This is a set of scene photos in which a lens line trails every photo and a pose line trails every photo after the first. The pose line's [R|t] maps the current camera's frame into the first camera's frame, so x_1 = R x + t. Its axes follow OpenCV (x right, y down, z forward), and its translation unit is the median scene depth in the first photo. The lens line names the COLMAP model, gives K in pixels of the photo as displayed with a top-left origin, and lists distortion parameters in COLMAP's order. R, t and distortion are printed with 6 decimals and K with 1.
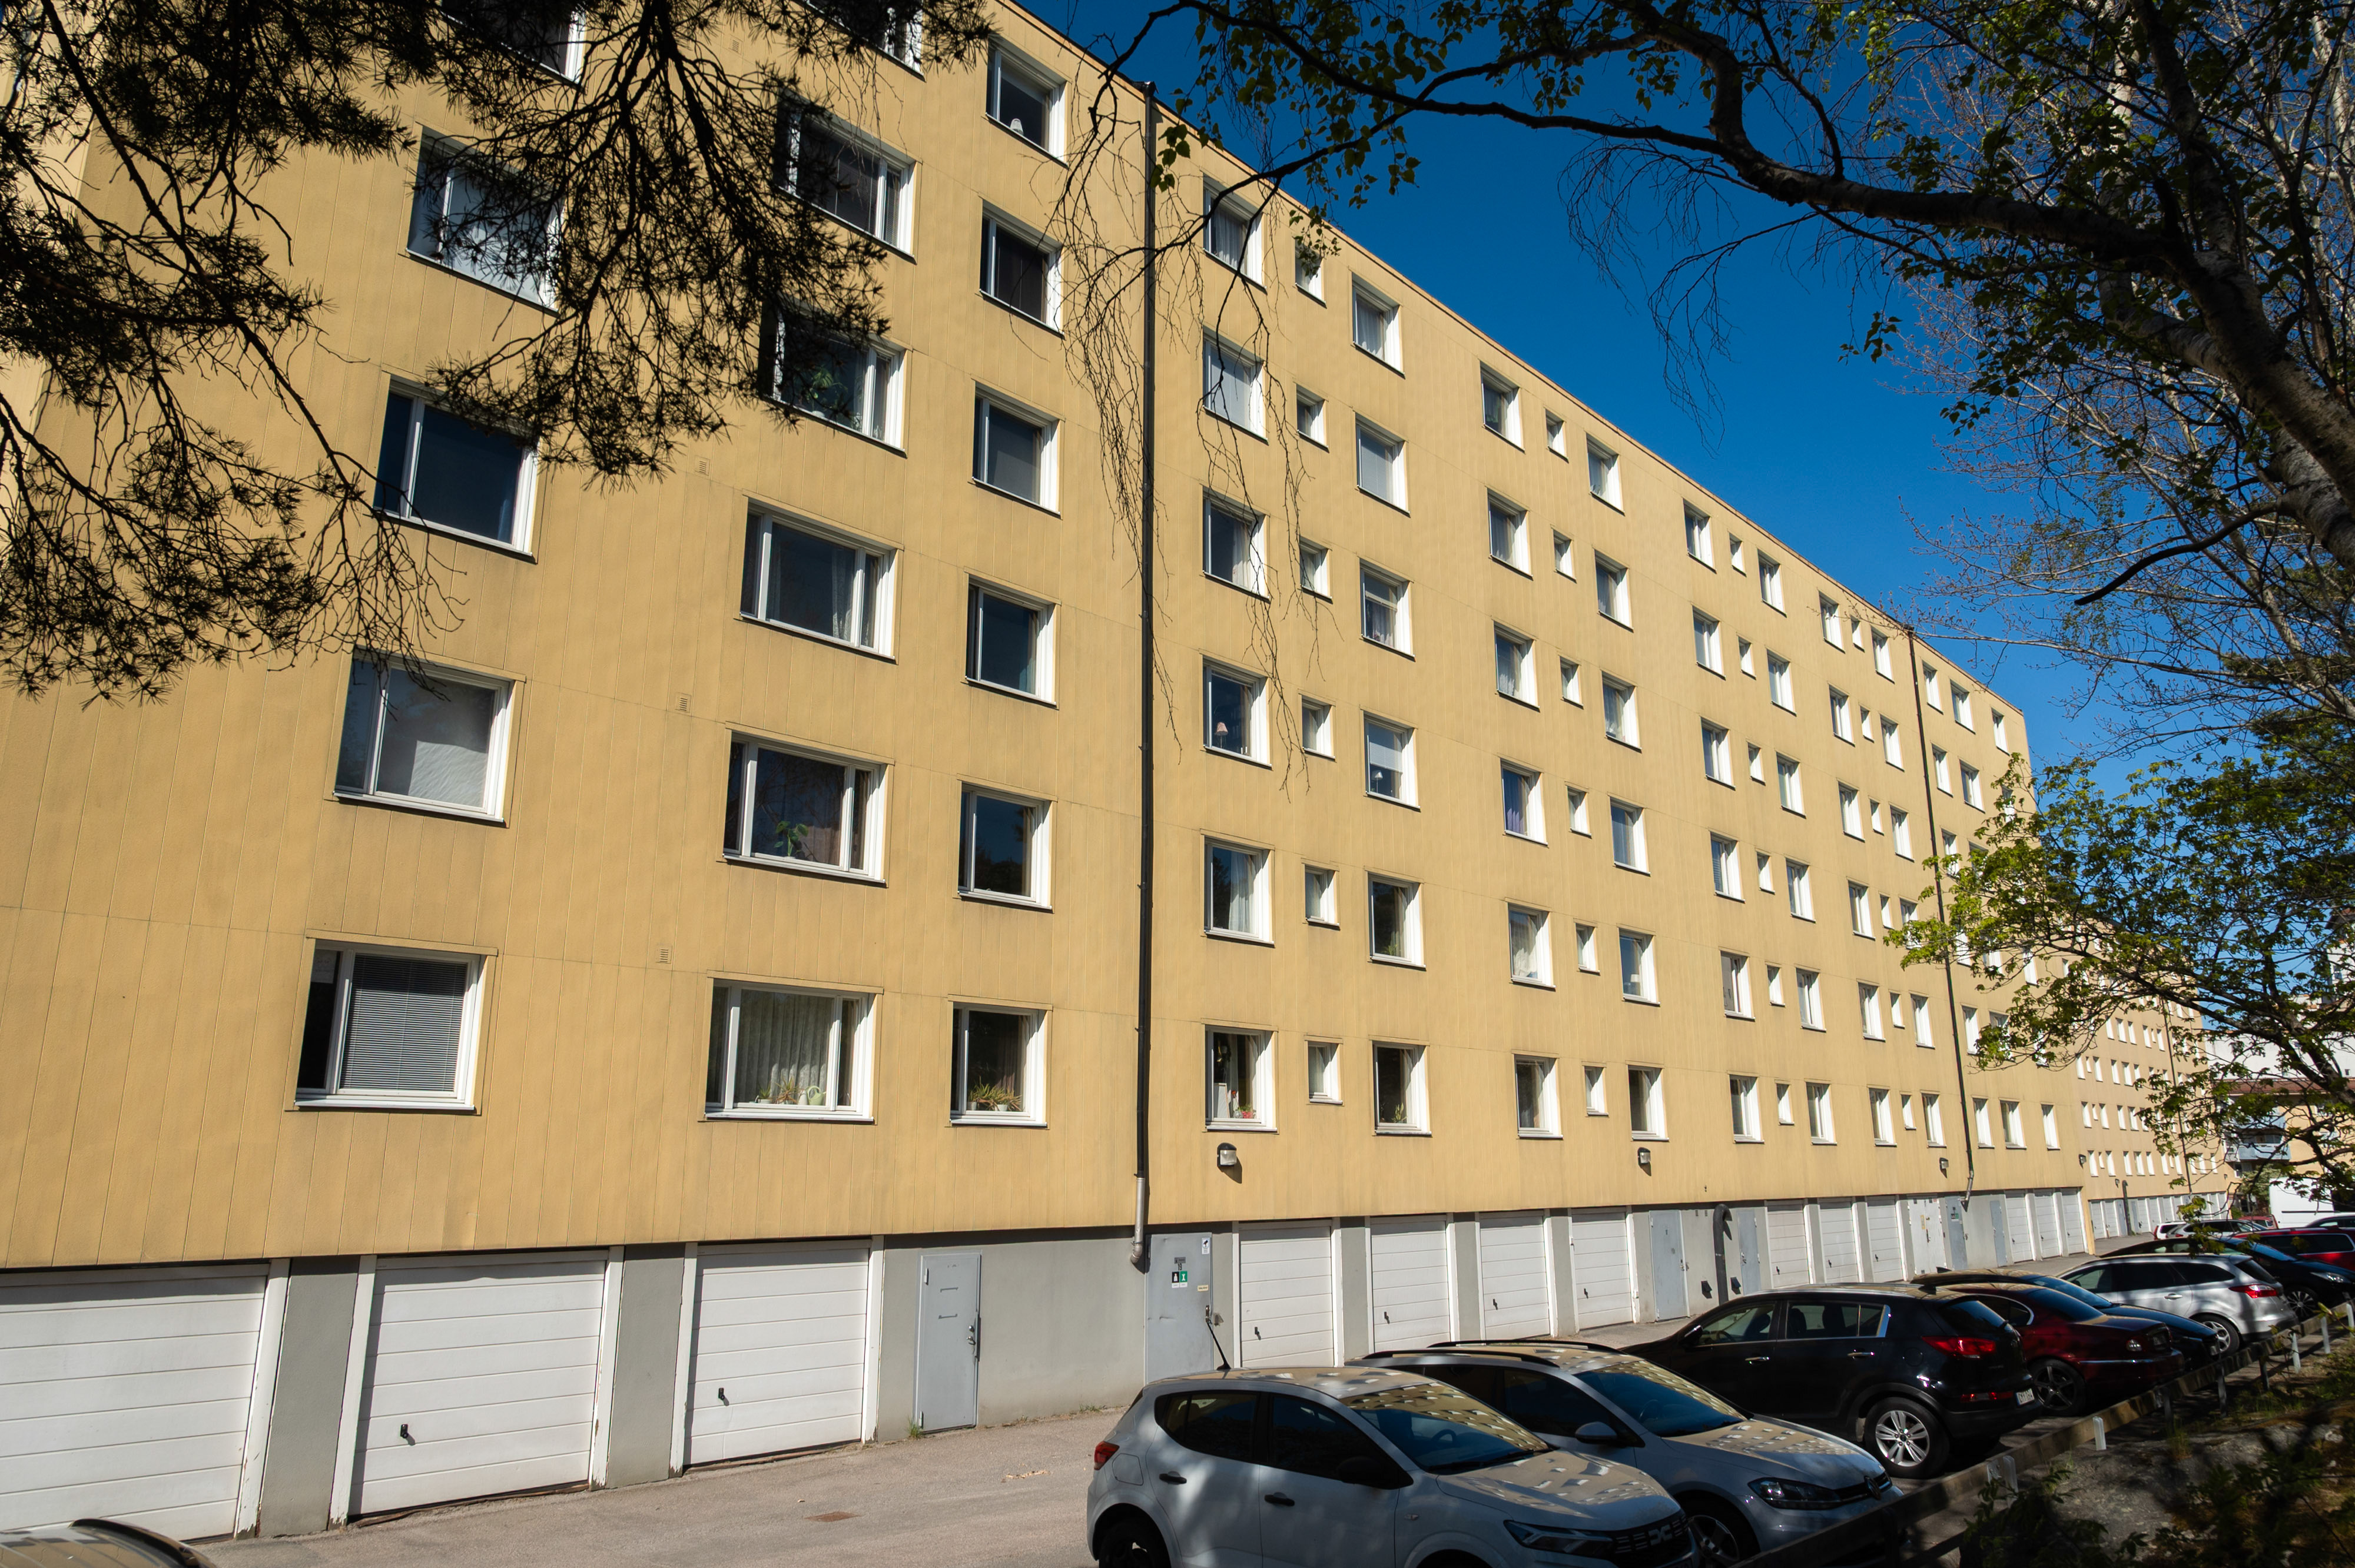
lens RADIAL K [[1549.6, 0, 1170.5], [0, 1549.6, 842.7], [0, 0, 1]] dist [-0.004561, -0.001859]
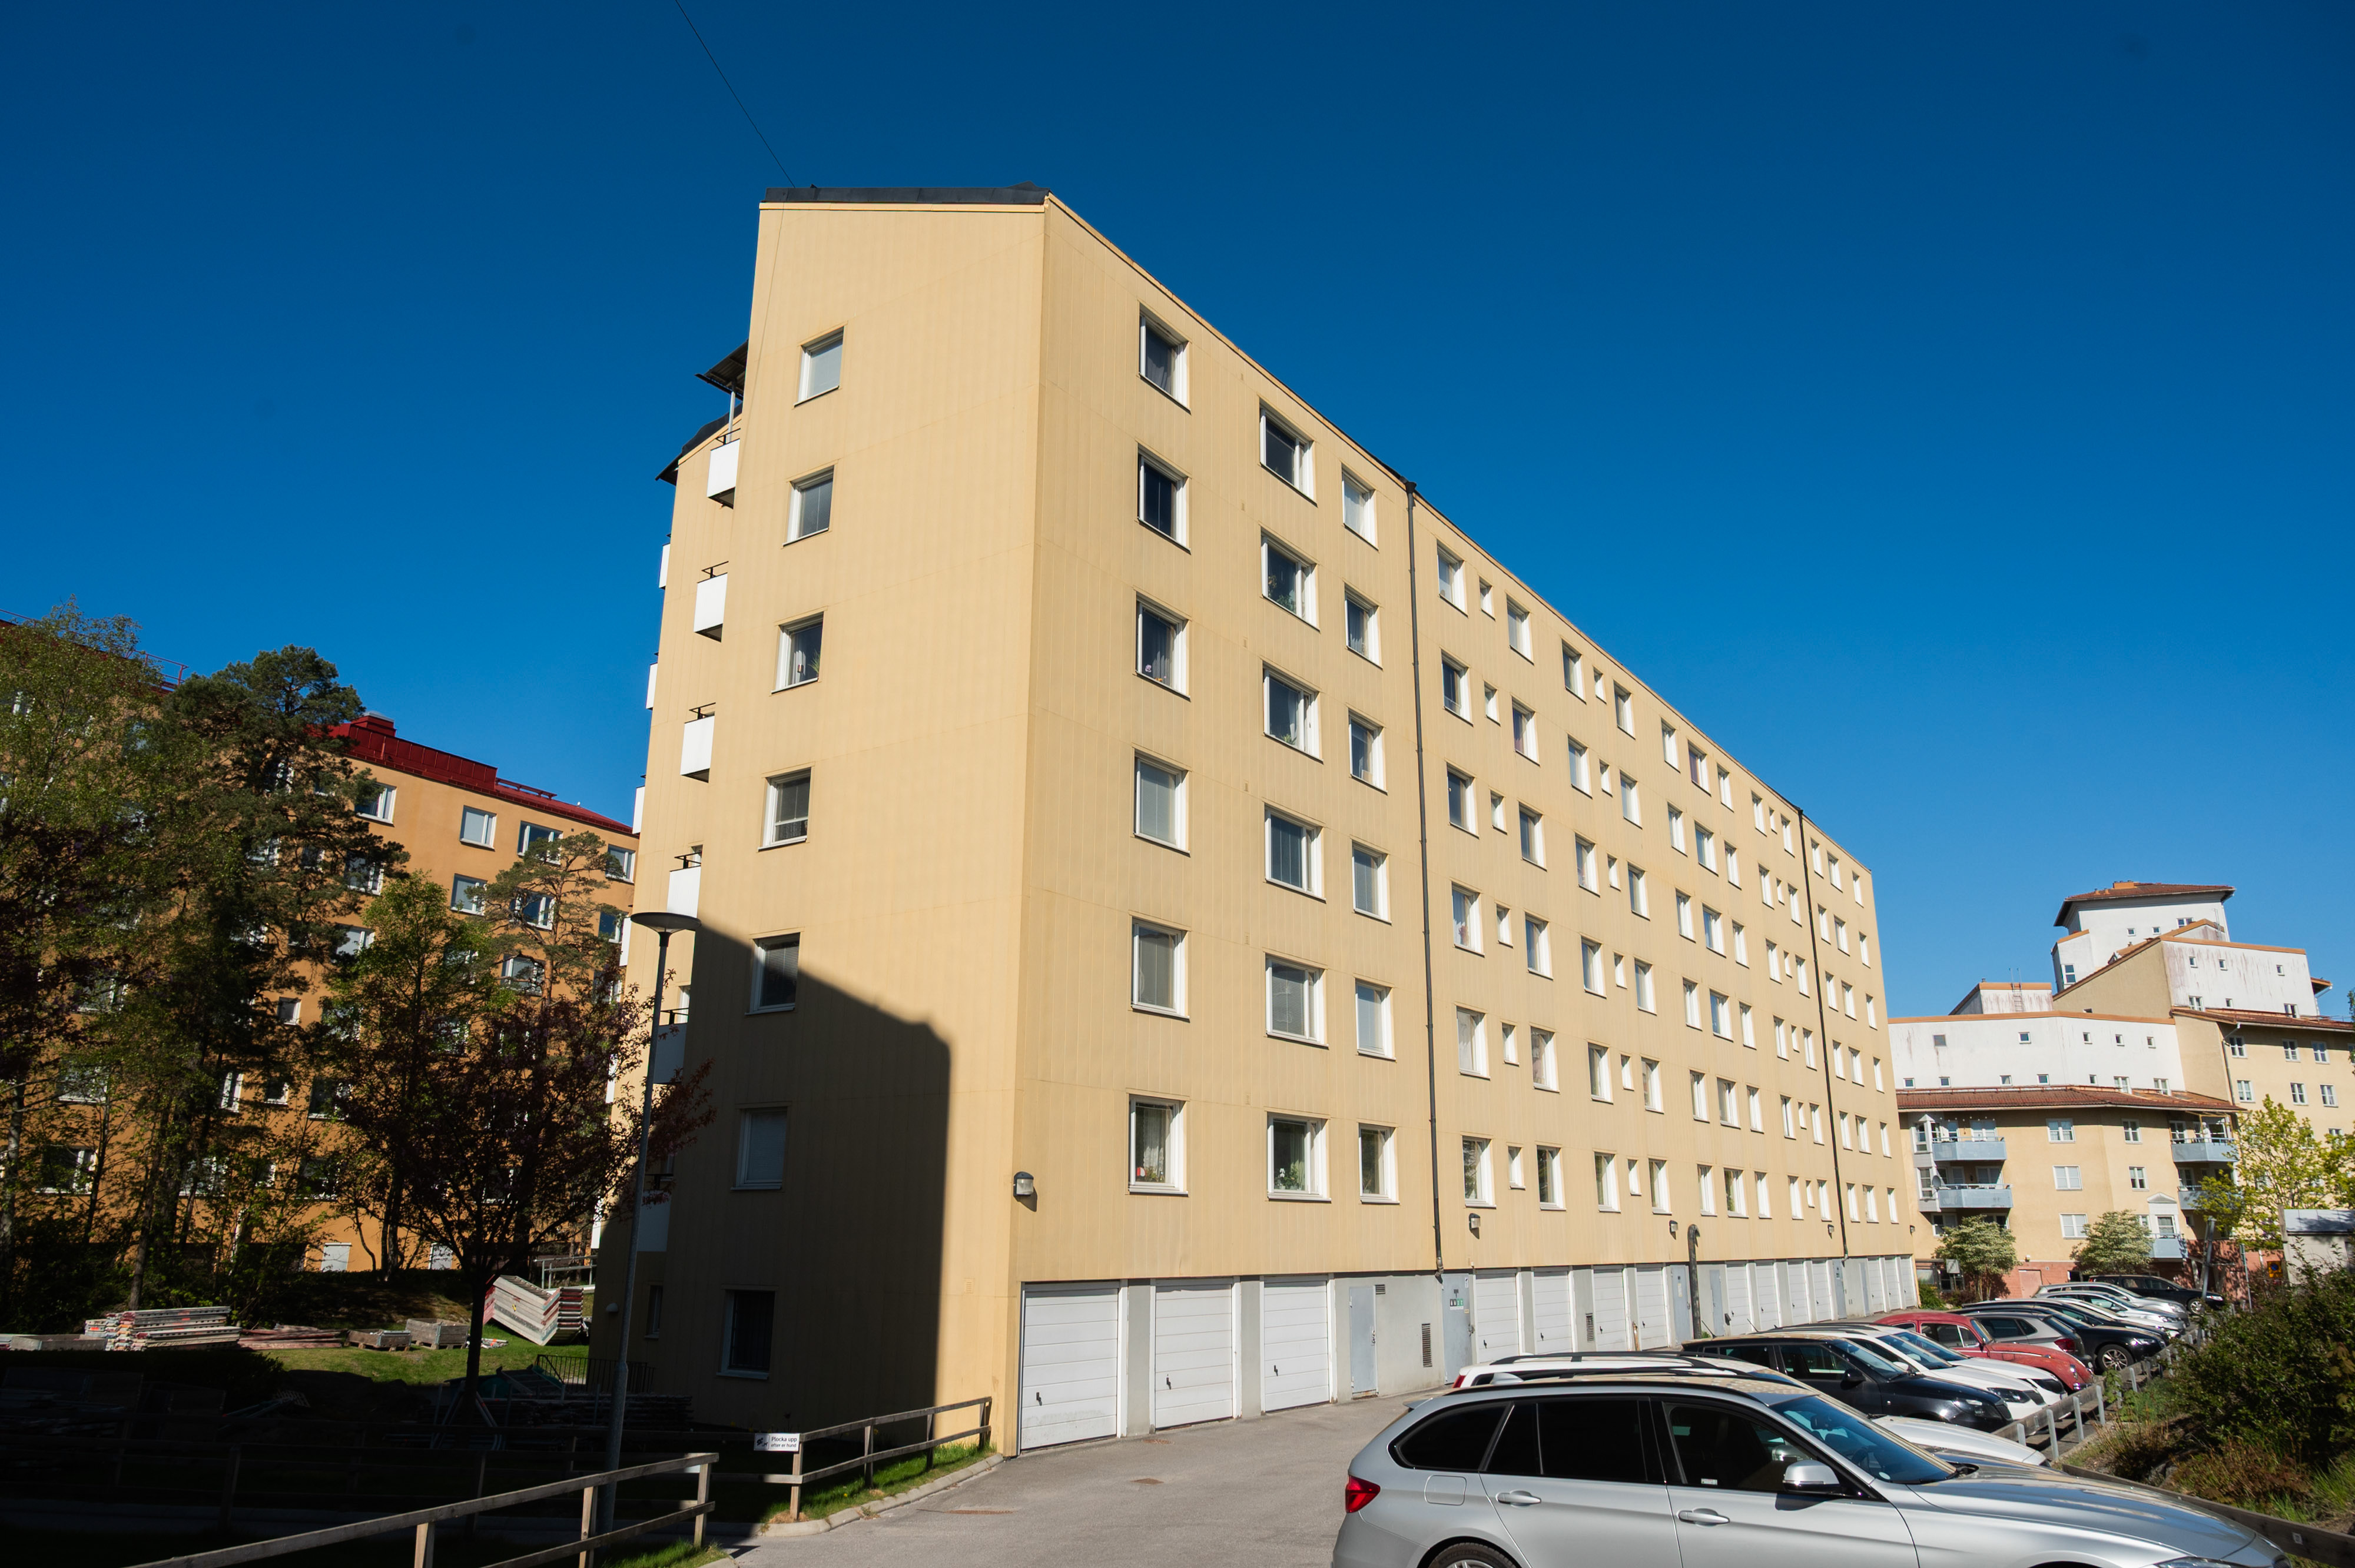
lens RADIAL K [[1624.2, 0, 1177.5], [0, 1624.2, 784.0], [0, 0, 1]] dist [-0.000670, 0.000378]
pose [[0.986775, 0.054513, 0.152658, -0.162127], [-0.045315, 0.996978, -0.063099, -0.034795], [-0.155636, 0.055347, 0.986263, -0.168411]]
